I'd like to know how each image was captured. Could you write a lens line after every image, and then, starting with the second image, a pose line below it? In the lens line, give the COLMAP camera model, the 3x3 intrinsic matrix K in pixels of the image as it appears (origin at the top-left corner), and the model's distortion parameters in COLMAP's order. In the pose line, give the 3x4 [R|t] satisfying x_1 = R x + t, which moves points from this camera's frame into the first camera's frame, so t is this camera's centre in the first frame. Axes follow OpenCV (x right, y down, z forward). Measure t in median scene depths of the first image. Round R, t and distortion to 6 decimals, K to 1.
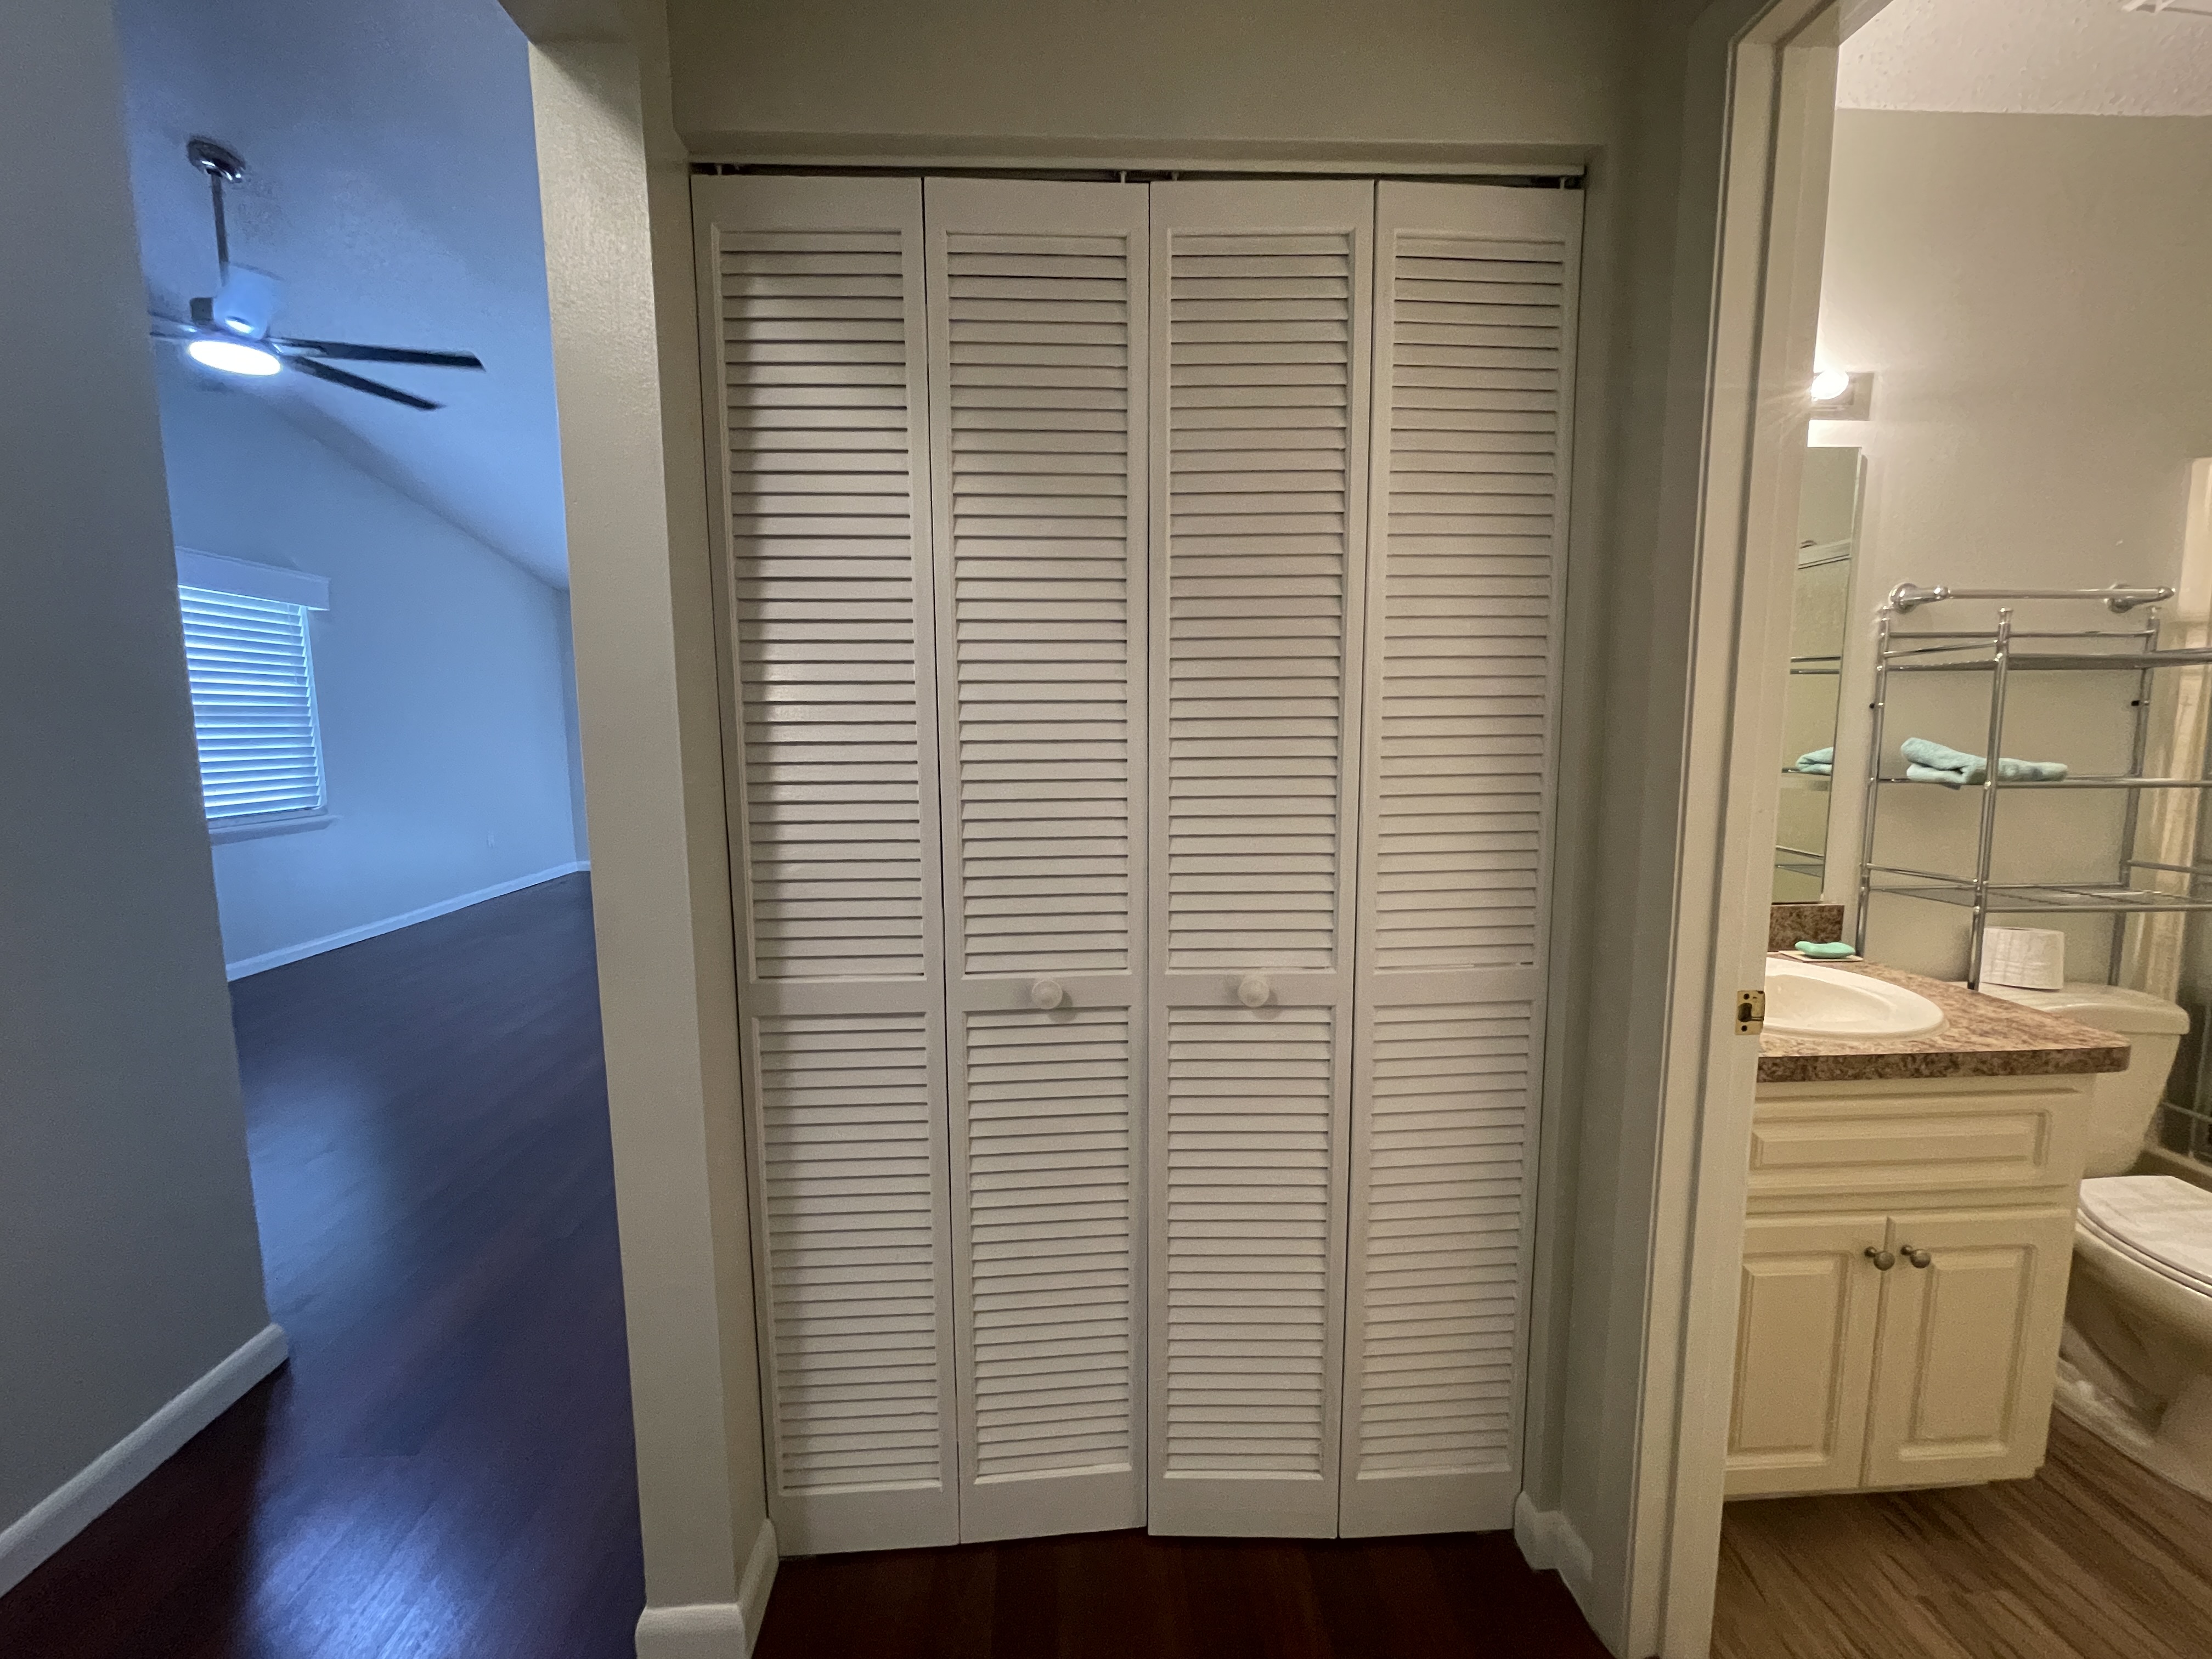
lens RADIAL K [[891.6, 0, 1085.4], [0, 891.6, 815.0], [0, 0, 1]] dist [-0.011784, 0.003380]
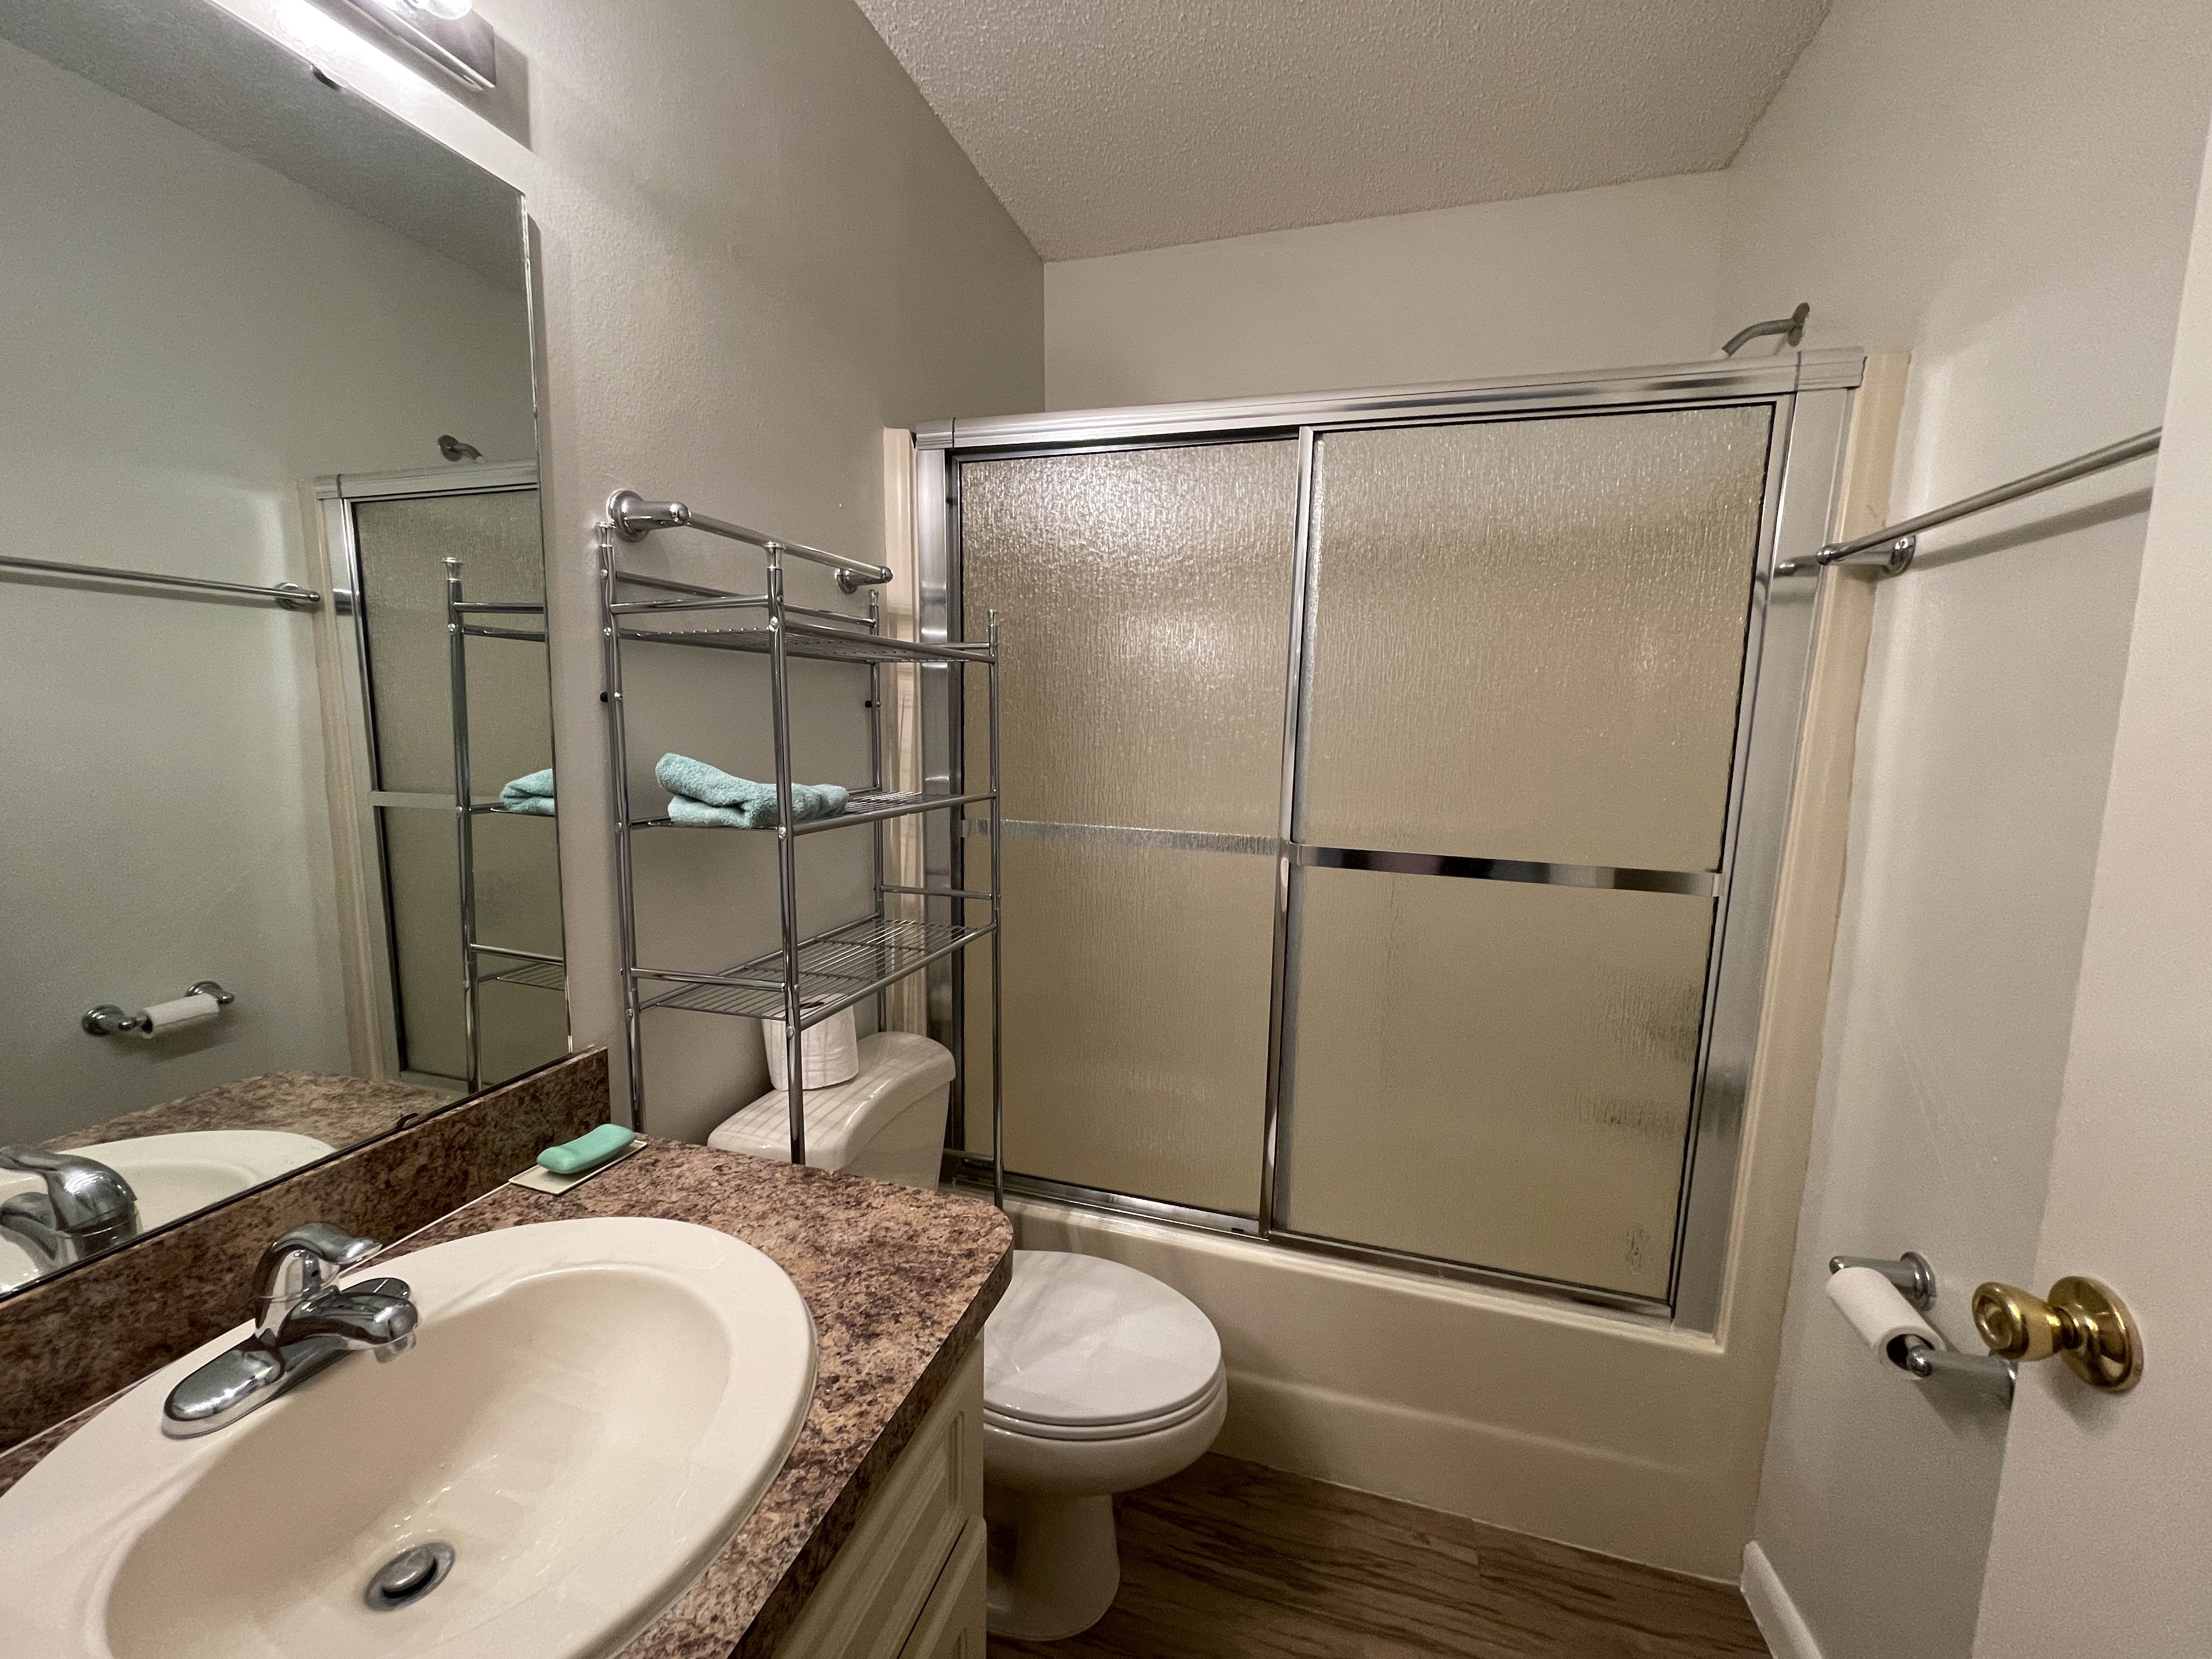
lens RADIAL K [[891.6, 0, 1086.4], [0, 891.6, 835.5], [0, 0, 1]] dist [-0.011784, 0.003380]
pose [[0.341367, -0.110622, 0.933398, 0.453688], [0.079827, 0.992874, 0.088476, -0.061122], [-0.936534, 0.044308, 0.347766, 0.517206]]
